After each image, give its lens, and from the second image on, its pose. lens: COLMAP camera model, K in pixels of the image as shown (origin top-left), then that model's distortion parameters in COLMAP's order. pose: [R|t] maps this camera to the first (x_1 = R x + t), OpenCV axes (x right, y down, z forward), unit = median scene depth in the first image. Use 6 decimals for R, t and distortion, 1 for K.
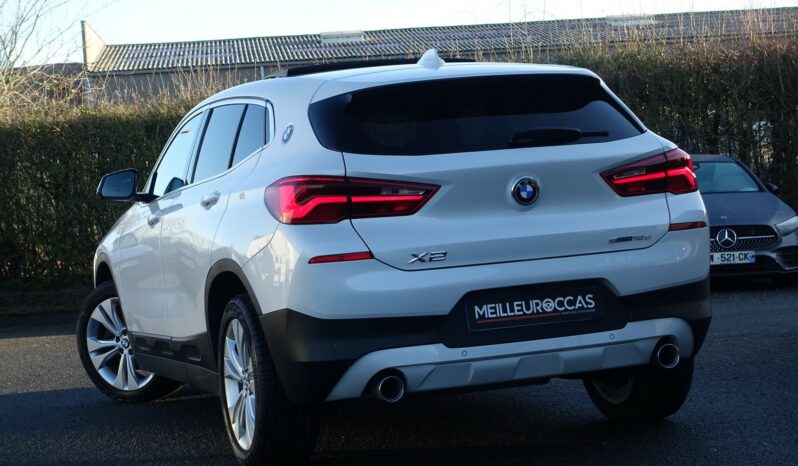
lens RADIAL K [[1740.0, 0, 399.0], [0, 1740.0, 233.0], [0, 0, 1]] dist [-0.069876, 0.217269]
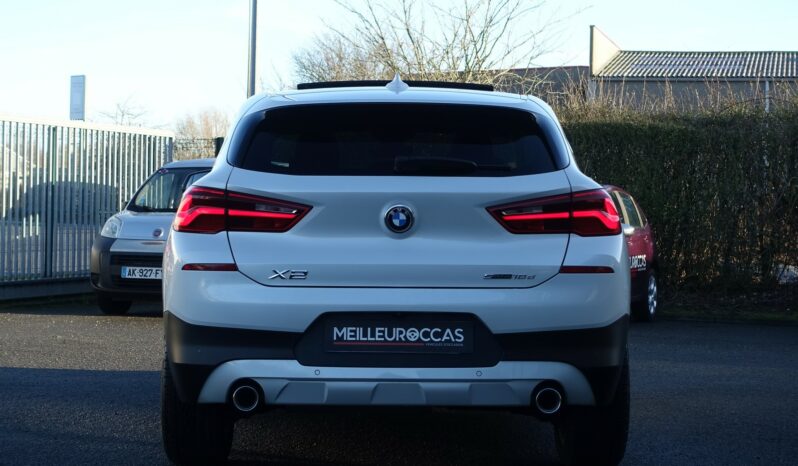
lens RADIAL K [[1740.0, 0, 399.0], [0, 1740.0, 233.0], [0, 0, 1]] dist [-0.069876, 0.217269]
pose [[0.942198, 0.088434, -0.323175, 0.397873], [-0.089412, 0.995924, 0.011850, -0.027926], [0.322906, 0.017731, 0.946265, 0.049292]]
